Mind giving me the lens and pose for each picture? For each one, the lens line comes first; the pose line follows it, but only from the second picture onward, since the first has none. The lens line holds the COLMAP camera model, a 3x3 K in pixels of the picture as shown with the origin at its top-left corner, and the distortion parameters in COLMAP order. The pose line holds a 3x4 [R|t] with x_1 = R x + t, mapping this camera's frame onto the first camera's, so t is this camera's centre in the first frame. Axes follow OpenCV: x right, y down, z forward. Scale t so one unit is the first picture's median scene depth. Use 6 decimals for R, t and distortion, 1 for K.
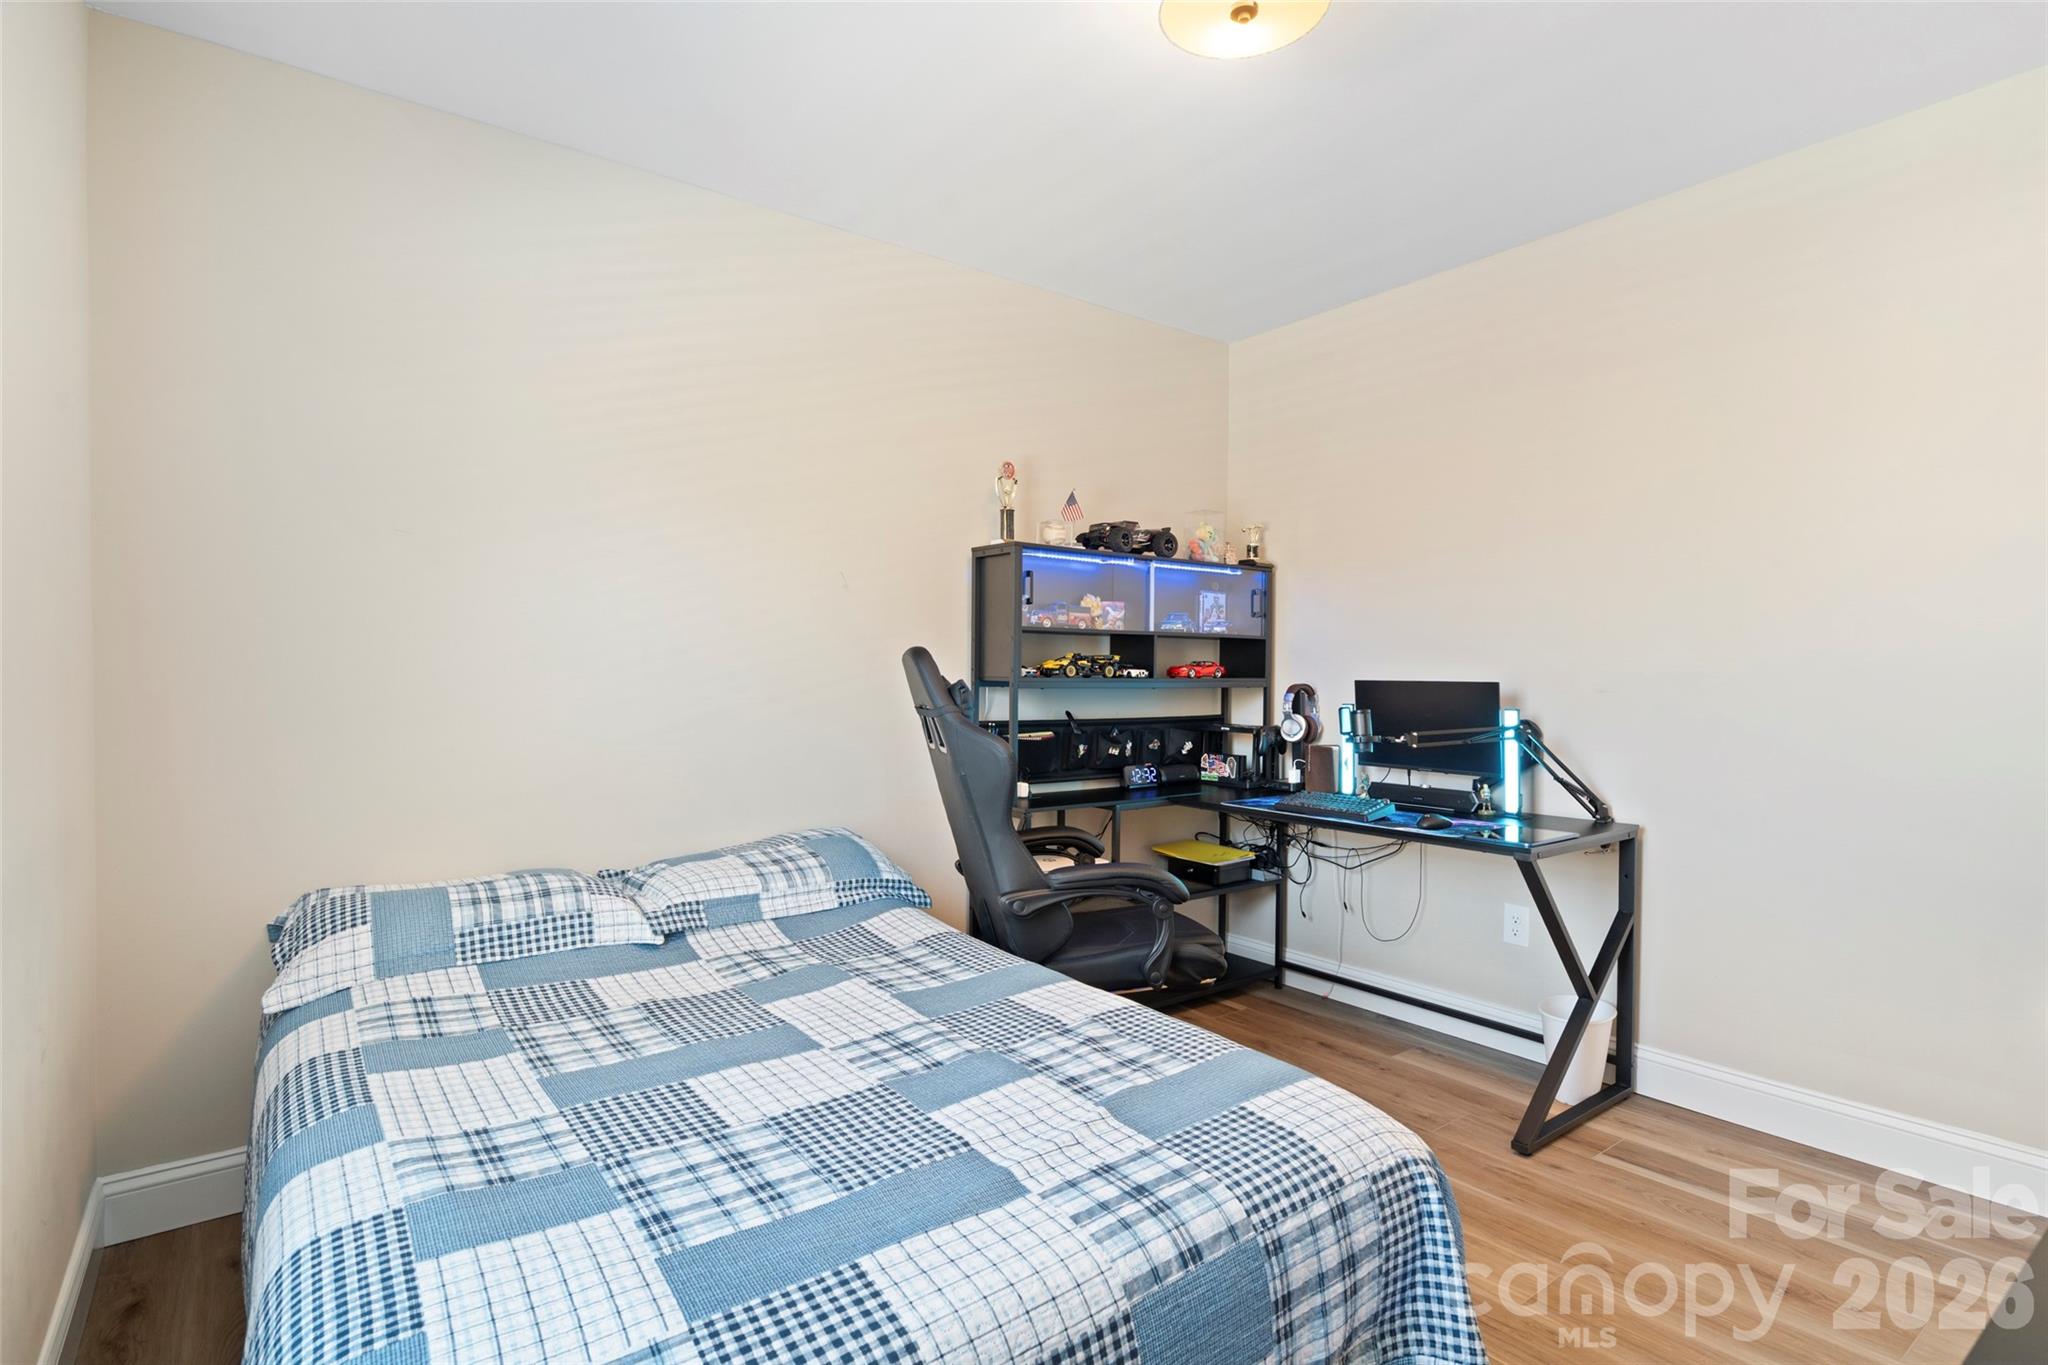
lens RADIAL K [[1014.5, 0, 1020.7], [0, 1014.5, 701.5], [0, 0, 1]] dist [0.004468, 0.001203]
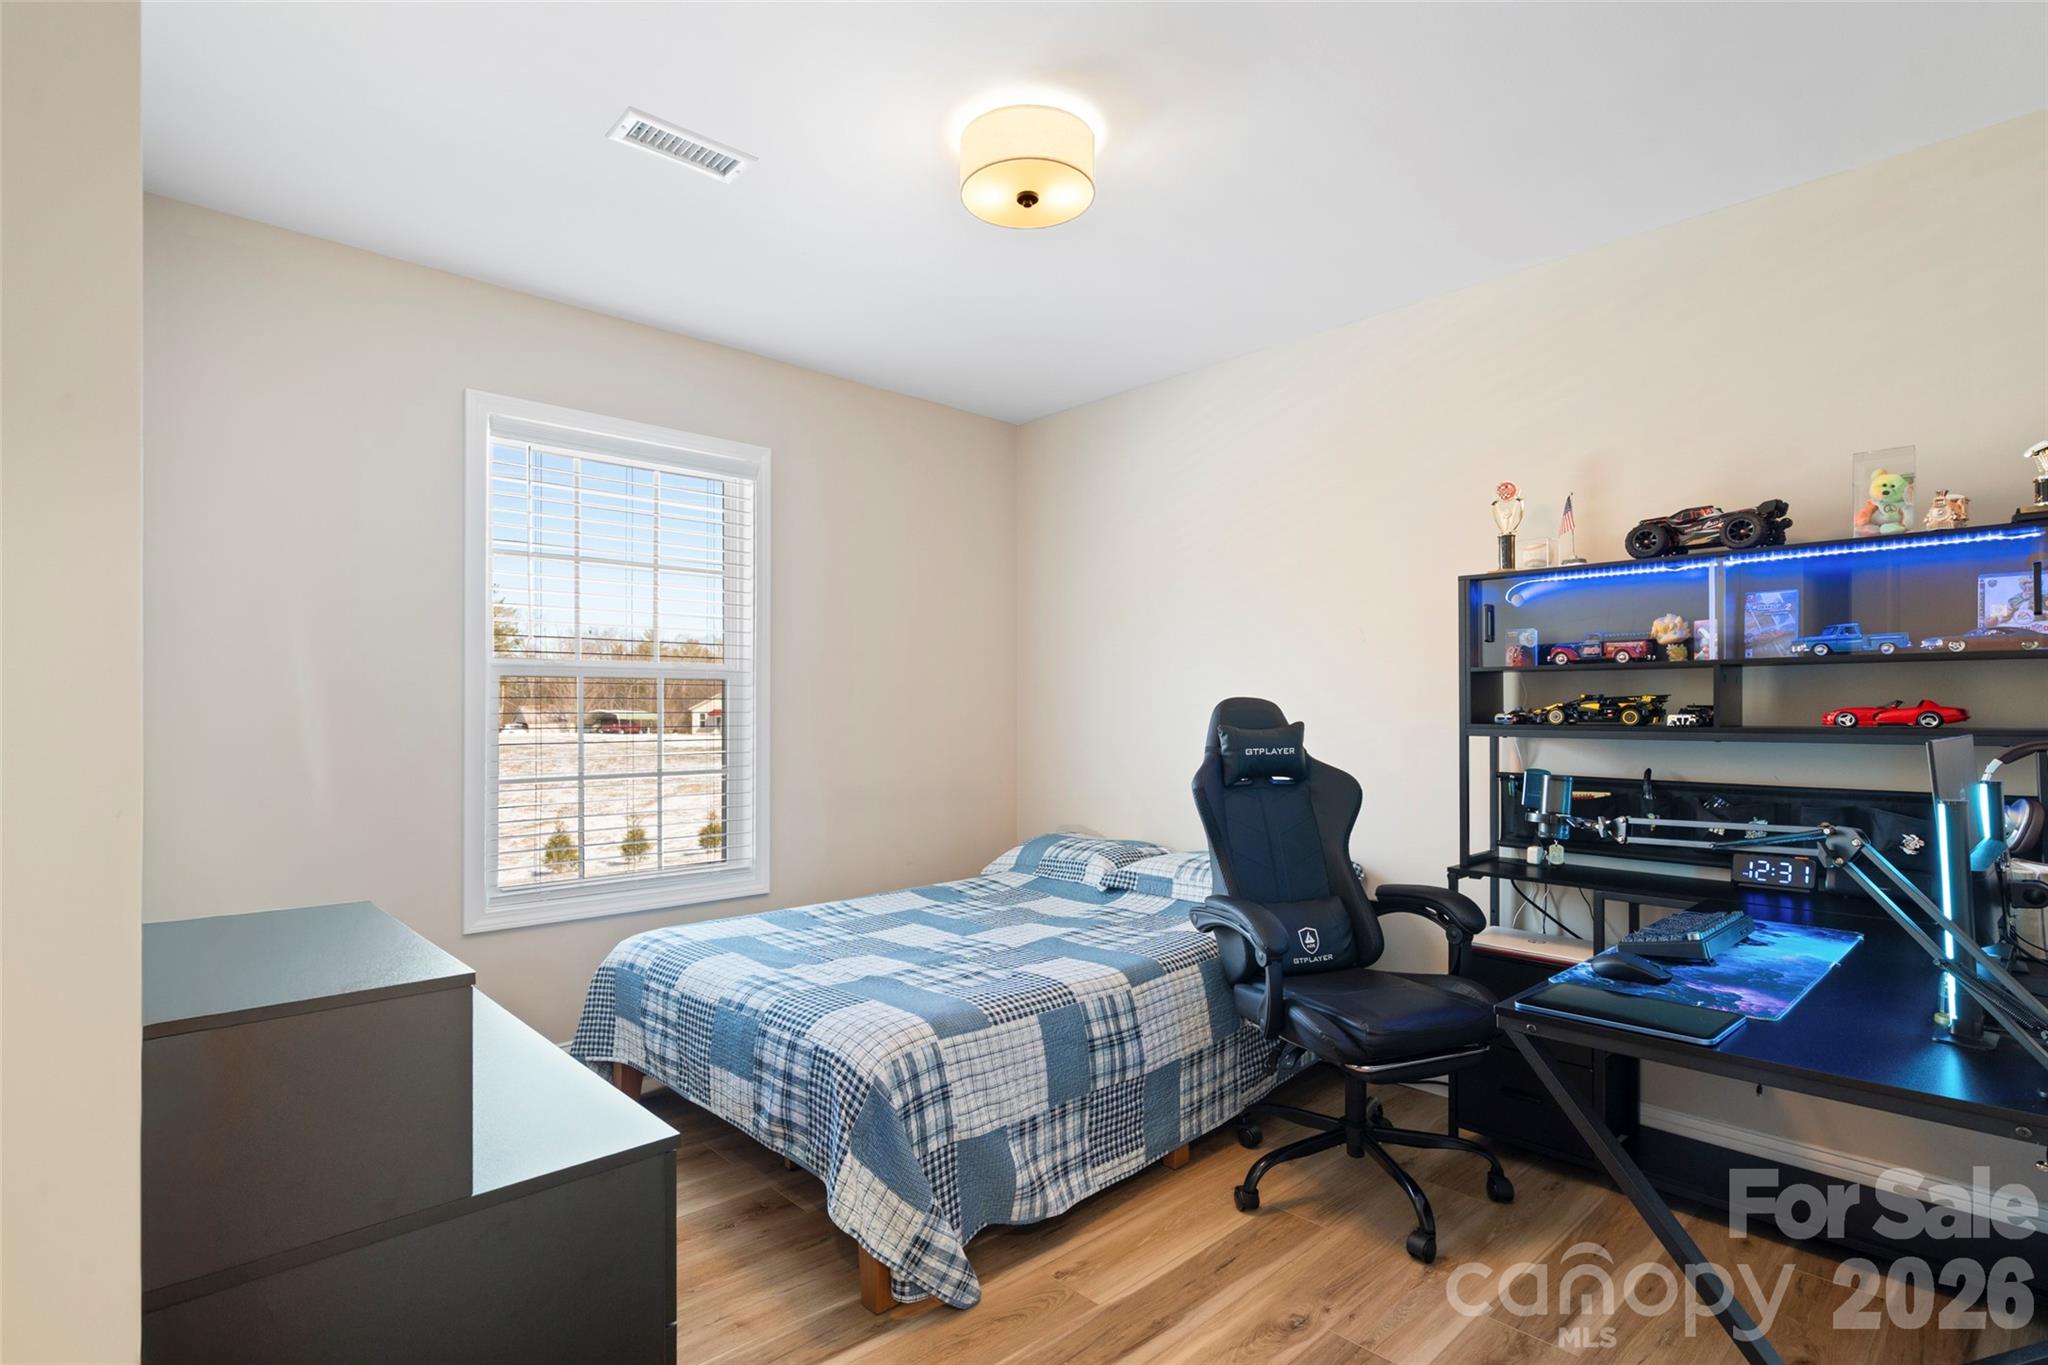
lens RADIAL K [[1014.5, 0, 1020.7], [0, 1014.5, 701.5], [0, 0, 1]] dist [0.004468, 0.001203]
pose [[0.104326, -0.012501, -0.994465, 1.595668], [-0.026583, 0.999529, -0.015353, -0.035461], [0.994188, 0.028038, 0.103945, 0.939829]]
